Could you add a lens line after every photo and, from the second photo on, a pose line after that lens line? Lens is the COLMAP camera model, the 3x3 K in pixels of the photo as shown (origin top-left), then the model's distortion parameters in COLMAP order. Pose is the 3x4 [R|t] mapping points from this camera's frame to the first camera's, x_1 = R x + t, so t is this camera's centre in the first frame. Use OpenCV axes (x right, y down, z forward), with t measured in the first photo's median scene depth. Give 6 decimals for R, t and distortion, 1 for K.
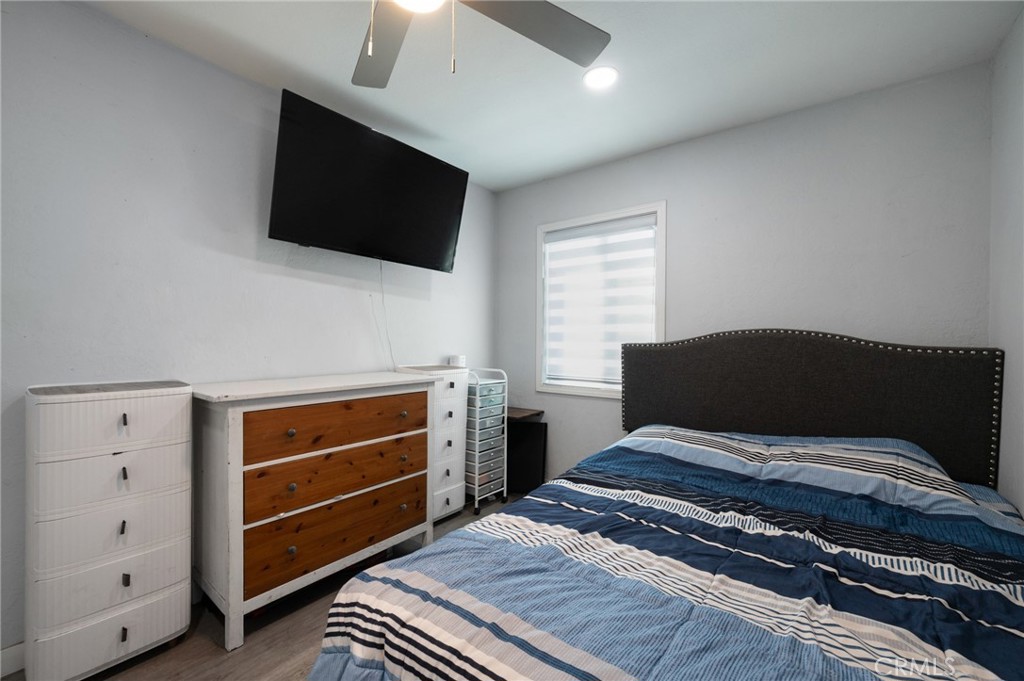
lens RADIAL K [[420.0, 0, 512.0], [0, 420.0, 342.0], [0, 0, 1]] dist [0.015154, 0.000136]
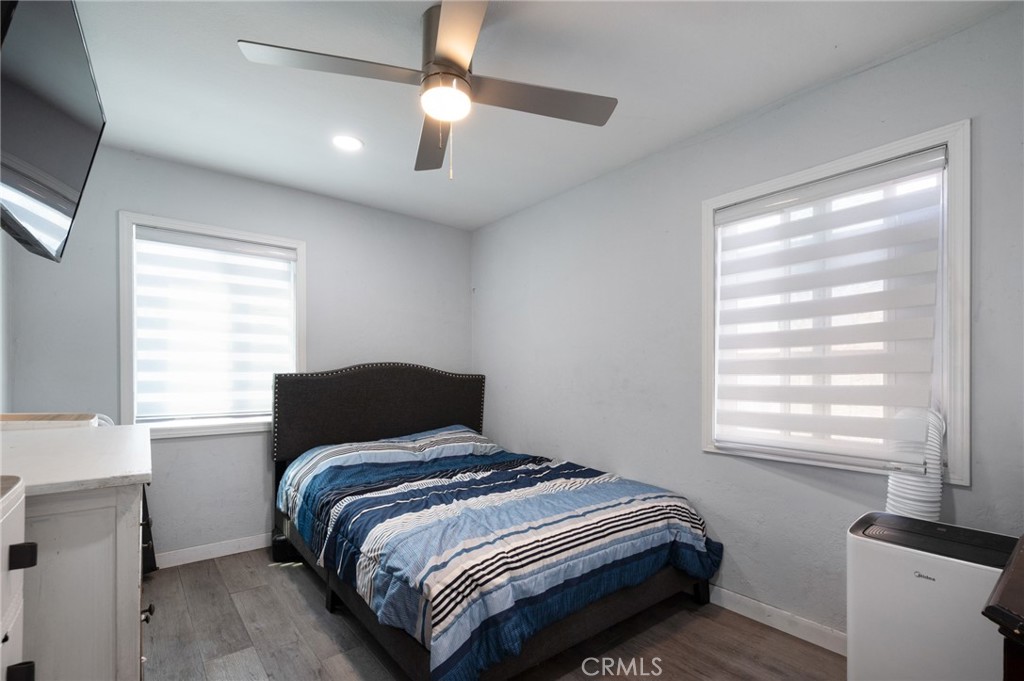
lens RADIAL K [[462.6, 0, 519.6], [0, 462.6, 367.0], [0, 0, 1]] dist [-0.000519, 0.000324]
pose [[0.236937, 0.003900, 0.971517, -0.866885], [-0.000833, 0.999992, -0.003811, -0.011078], [-0.971525, 0.000094, 0.236939, 0.241284]]
